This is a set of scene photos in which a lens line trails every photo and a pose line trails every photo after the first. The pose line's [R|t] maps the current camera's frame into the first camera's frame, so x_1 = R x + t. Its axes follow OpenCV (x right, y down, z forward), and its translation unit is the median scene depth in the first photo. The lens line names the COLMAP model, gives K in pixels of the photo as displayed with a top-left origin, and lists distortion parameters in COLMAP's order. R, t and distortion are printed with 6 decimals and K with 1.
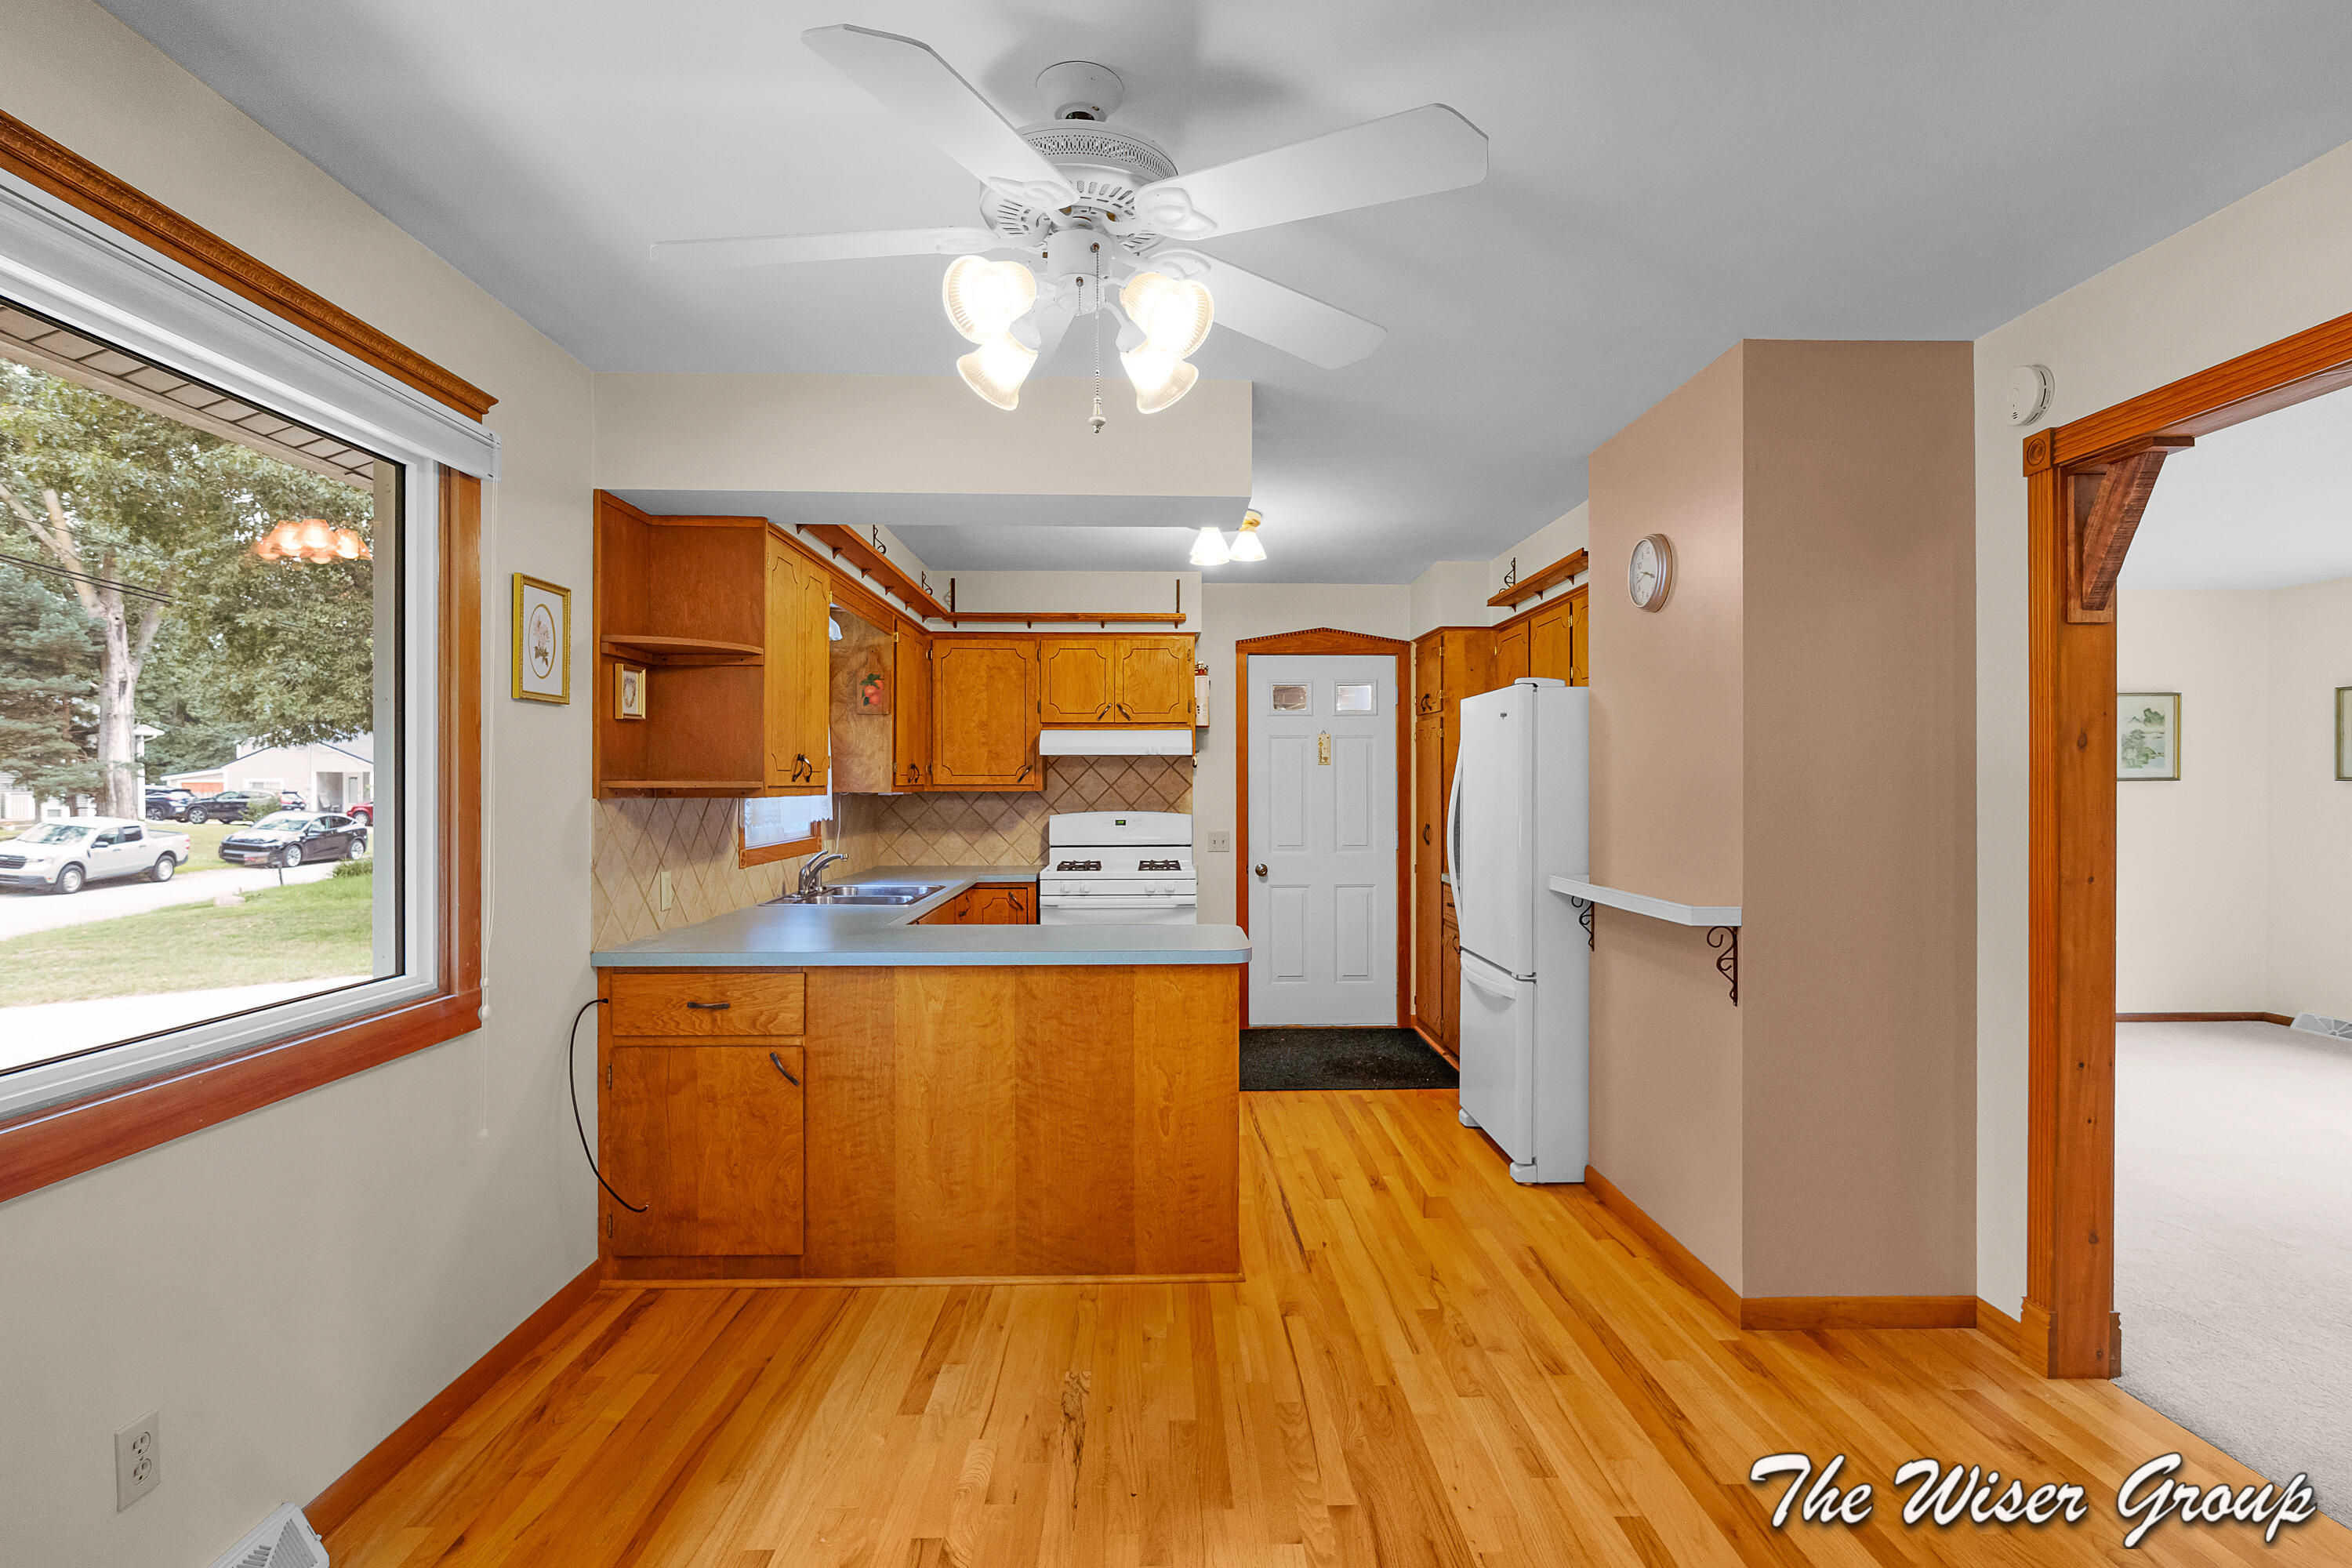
lens RADIAL K [[1188.4, 0, 1182.2], [0, 1188.4, 787.6], [0, 0, 1]] dist [-0.006869, 0.000290]
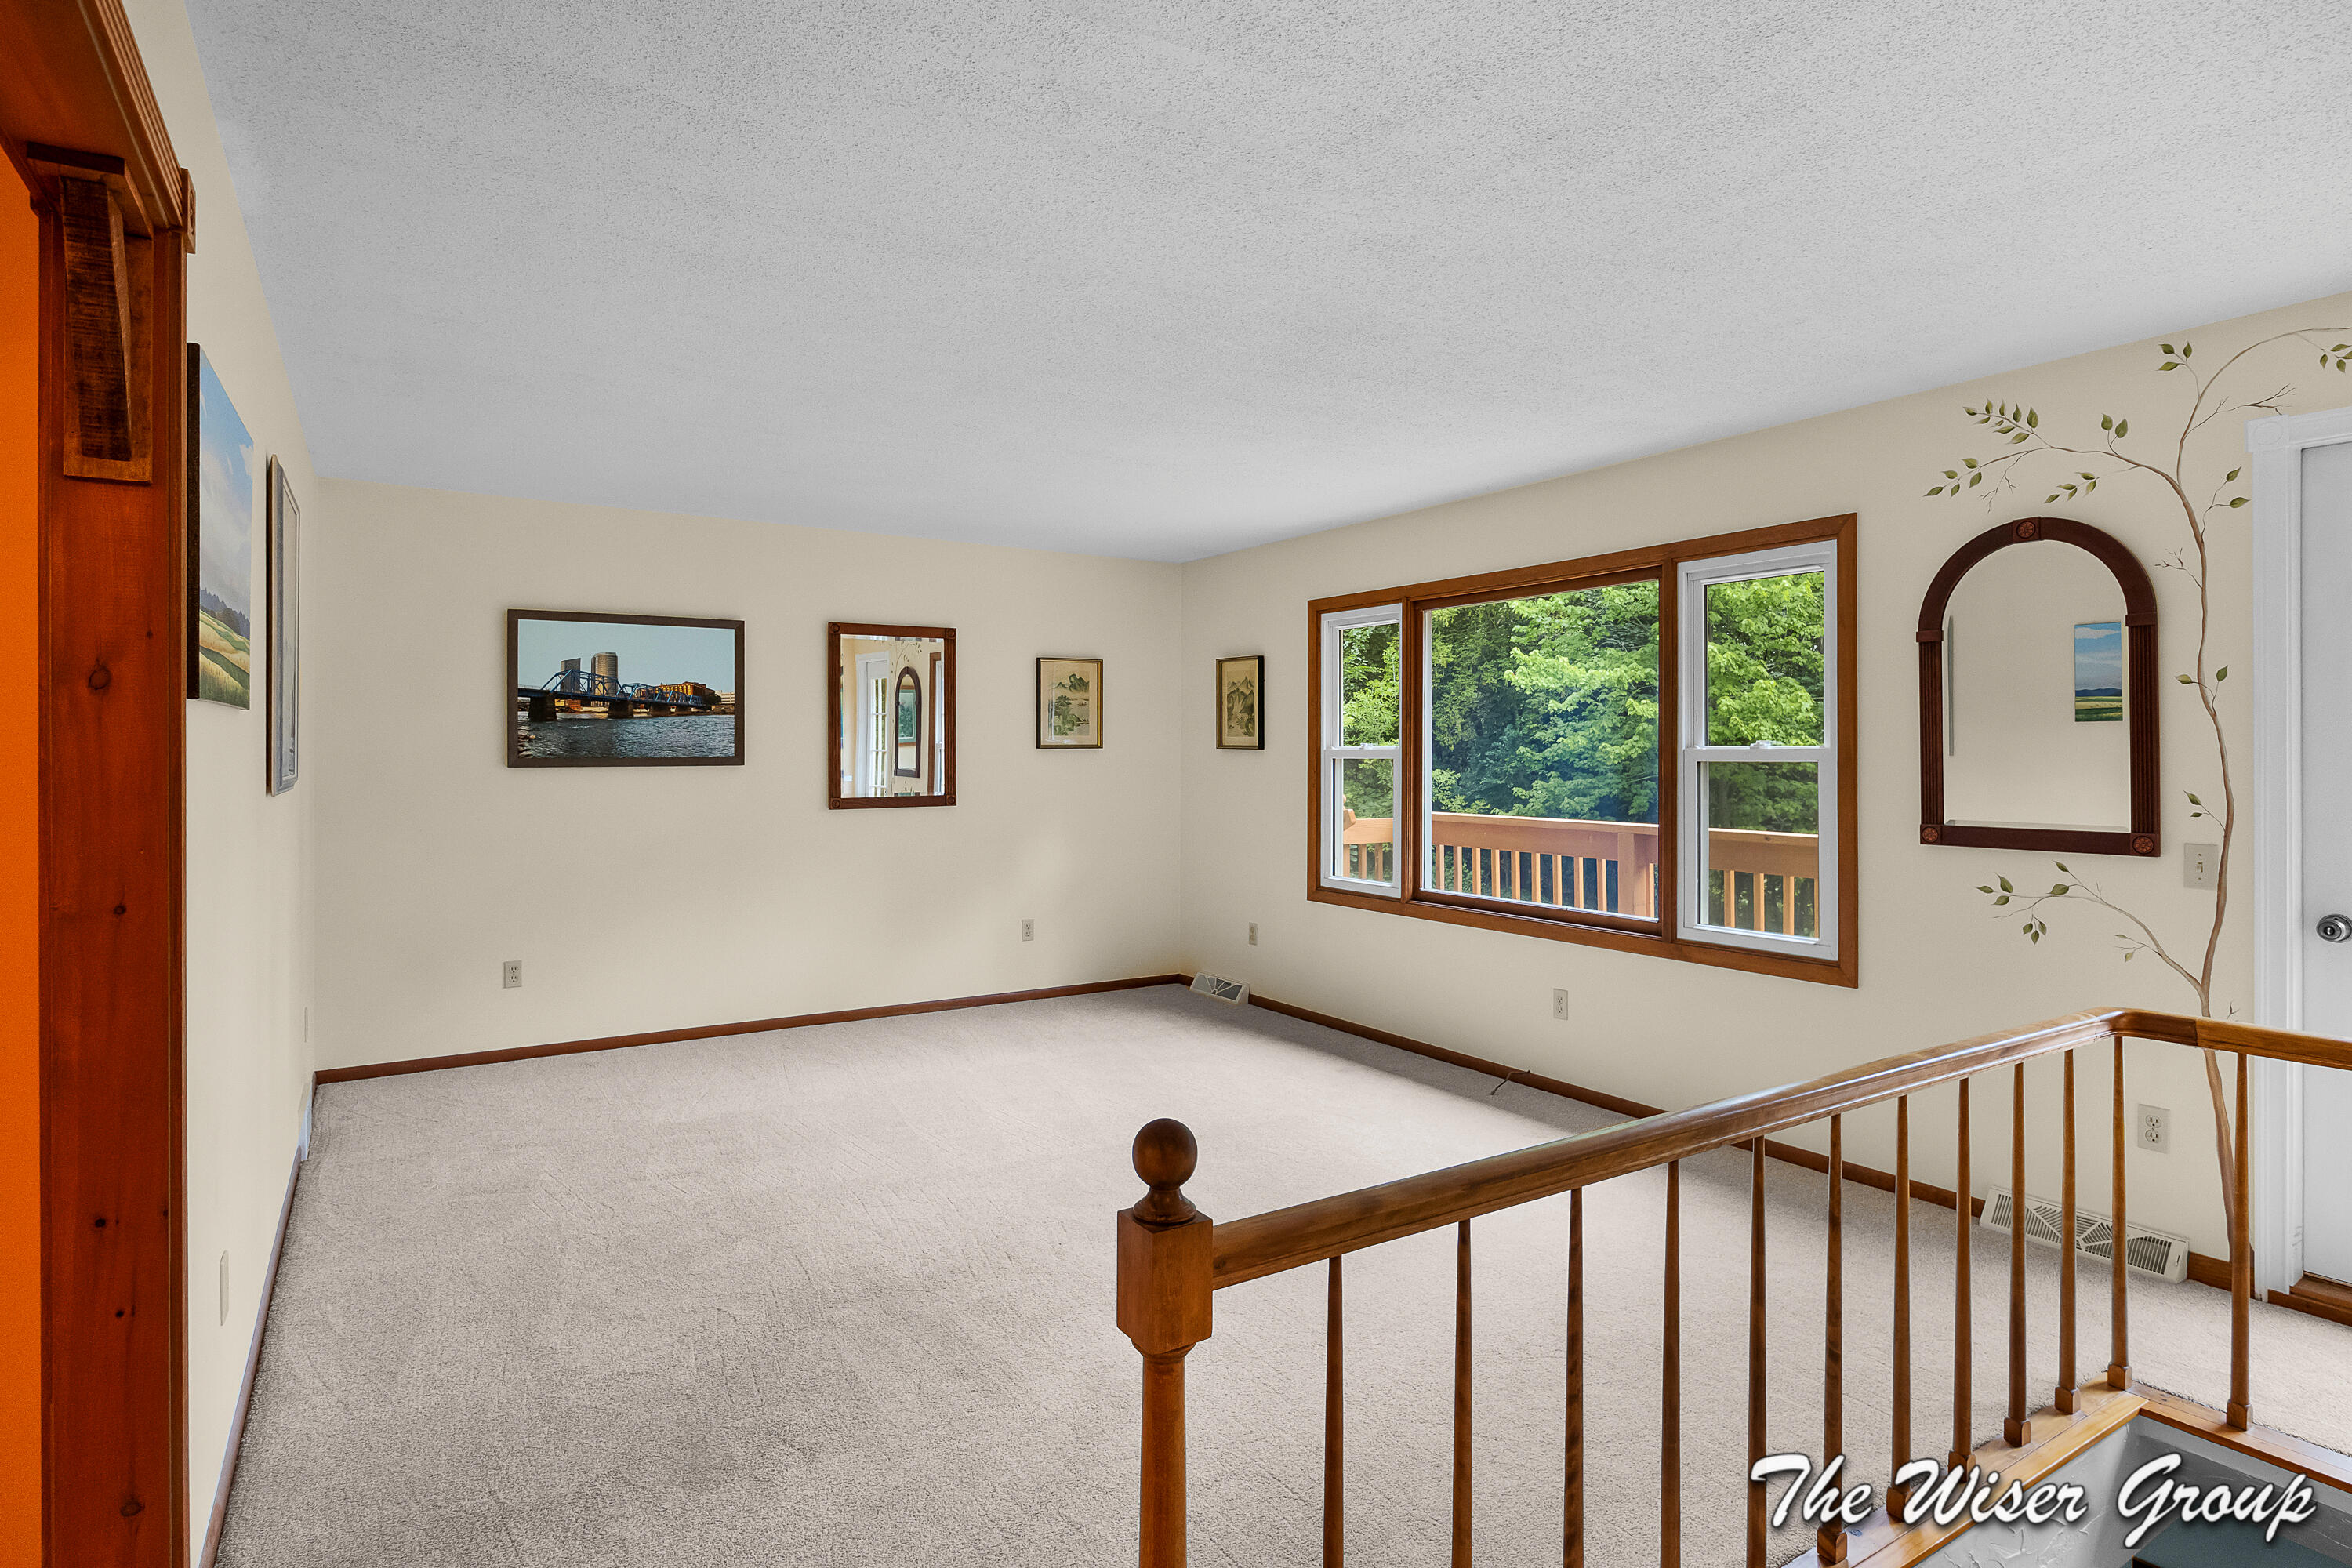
lens RADIAL K [[1241.0, 0, 1181.3], [0, 1241.0, 747.2], [0, 0, 1]] dist [-0.006973, -0.000490]
pose [[0.857453, 0.002918, 0.514553, 0.597408], [0.000523, 0.999978, -0.006542, -0.000216], [-0.514562, 0.005879, 0.857433, 0.123124]]
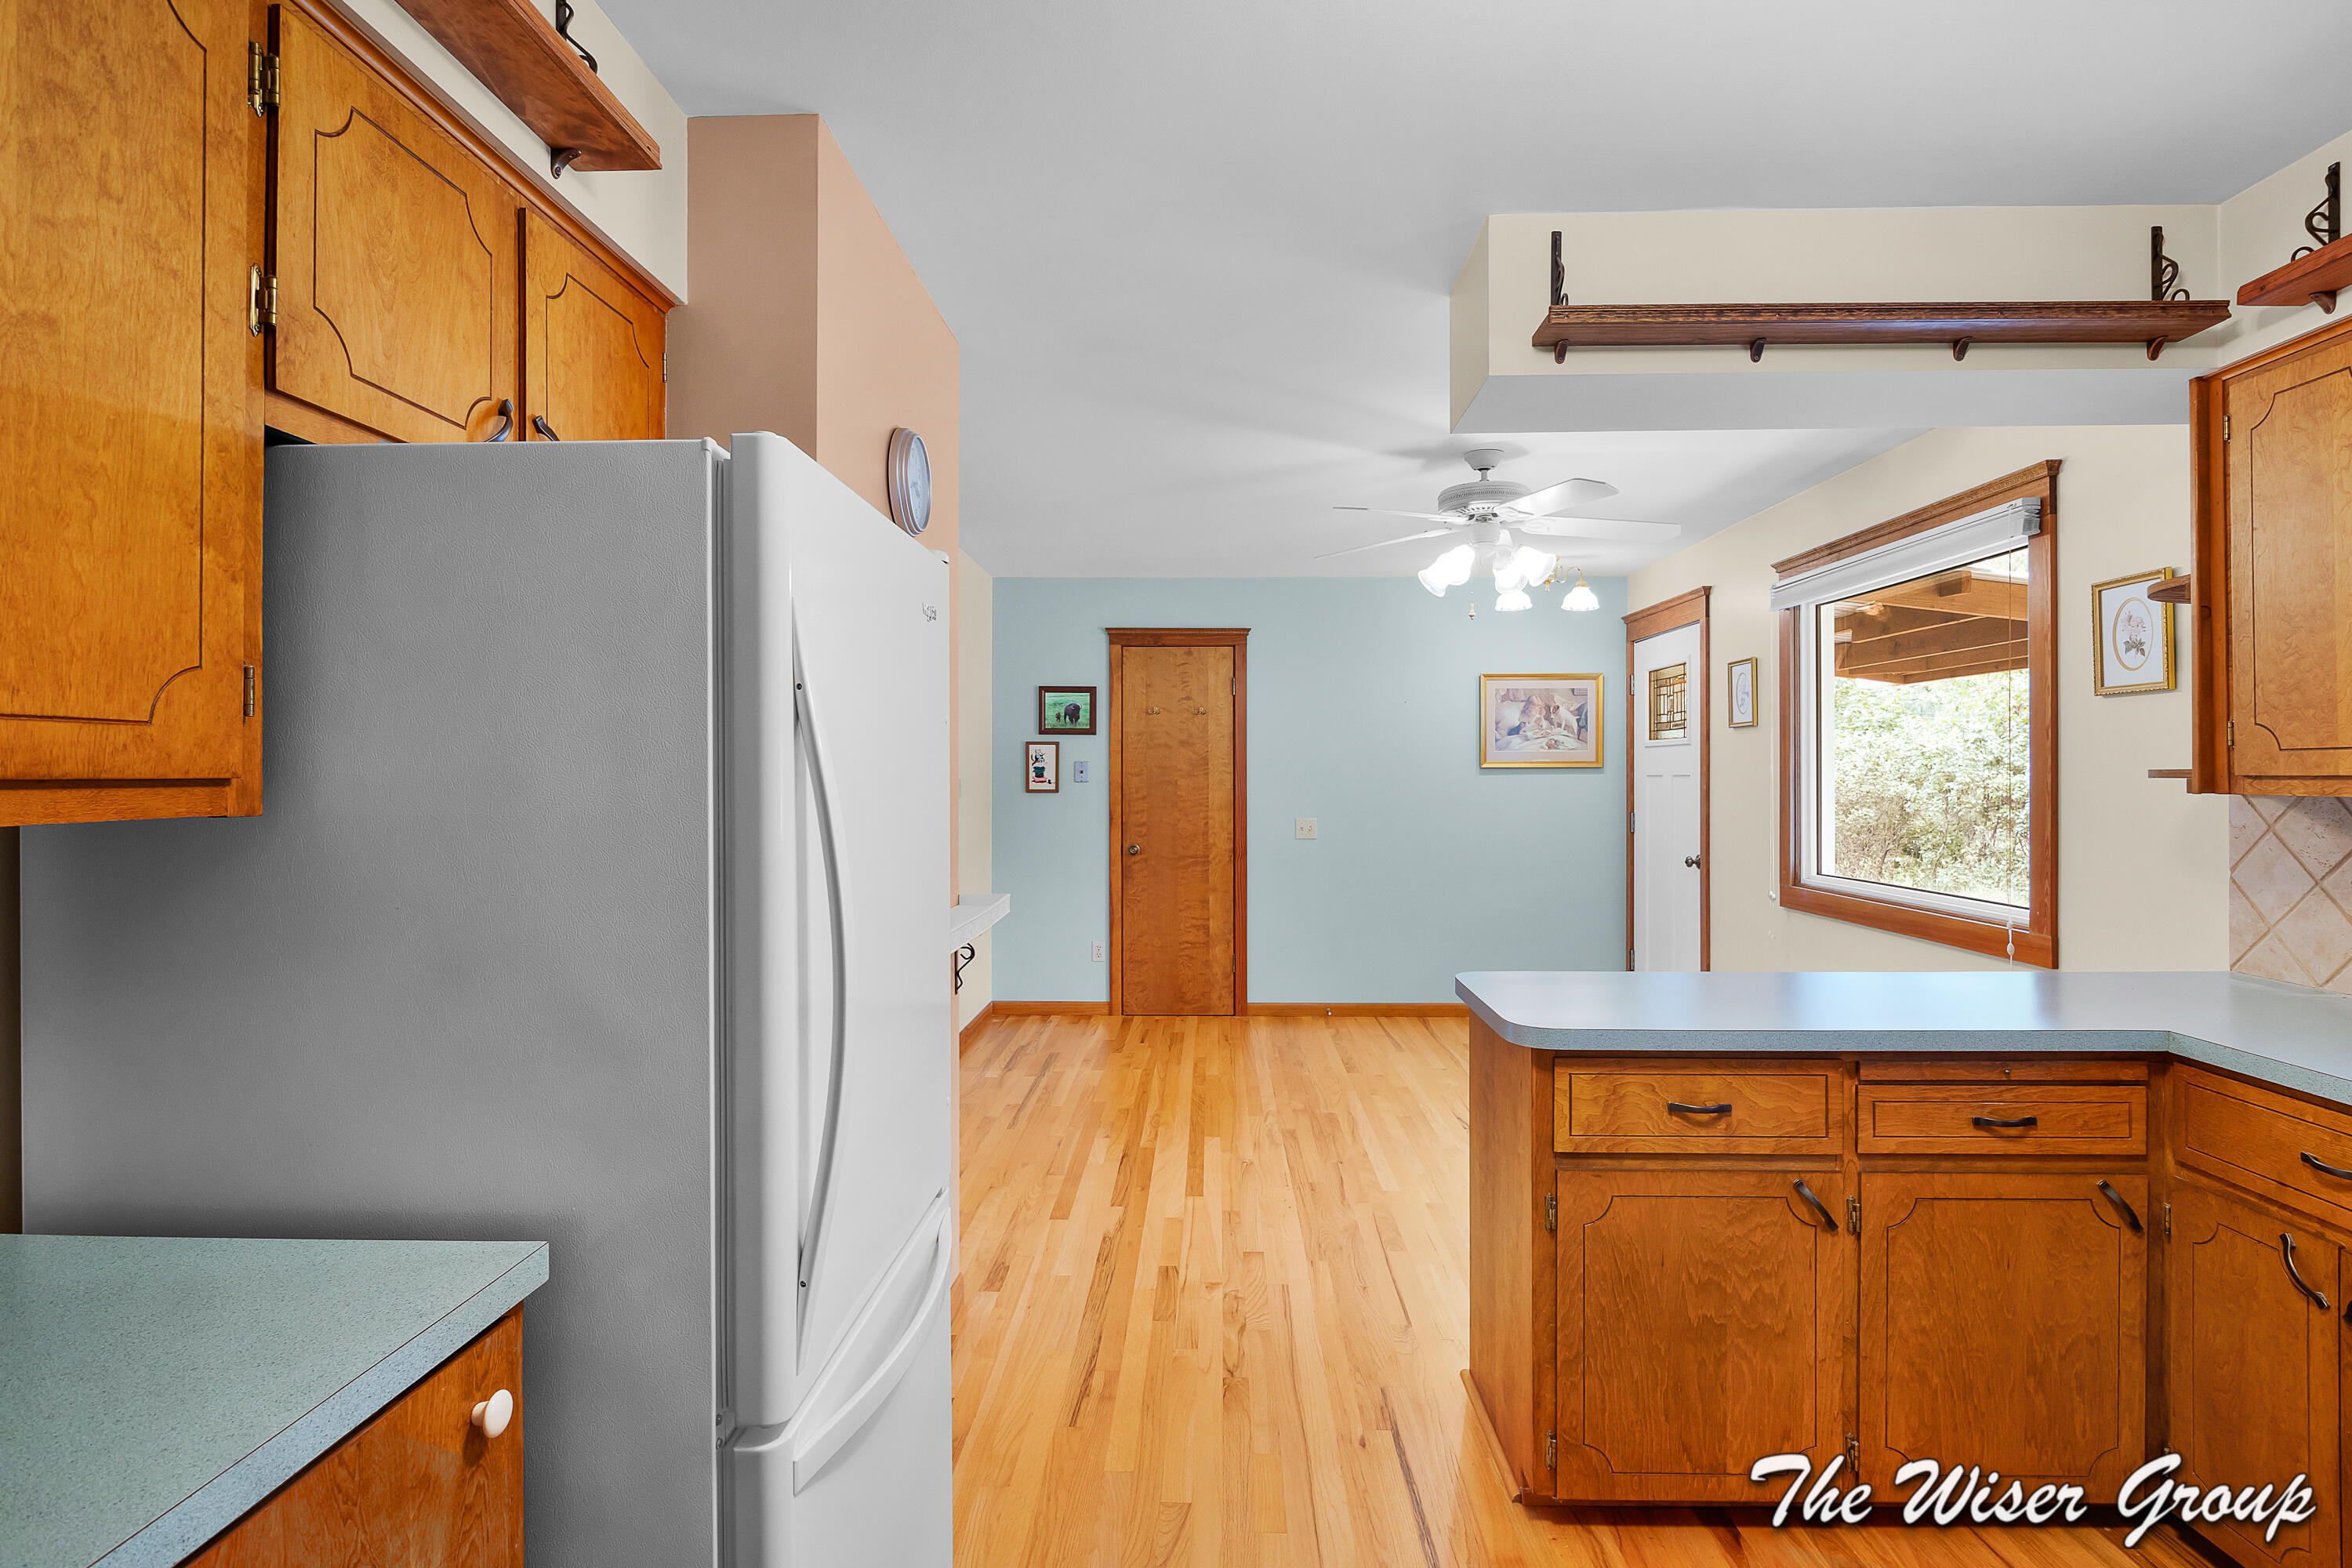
lens RADIAL K [[1177.6, 0, 1194.2], [0, 1177.6, 777.0], [0, 0, 1]] dist [-0.010096, -0.000081]
pose [[-0.999008, 0.000758, 0.044518, 0.160492], [0.000987, 0.999986, 0.005124, -0.003937], [-0.044514, 0.005163, -0.998995, 1.449075]]
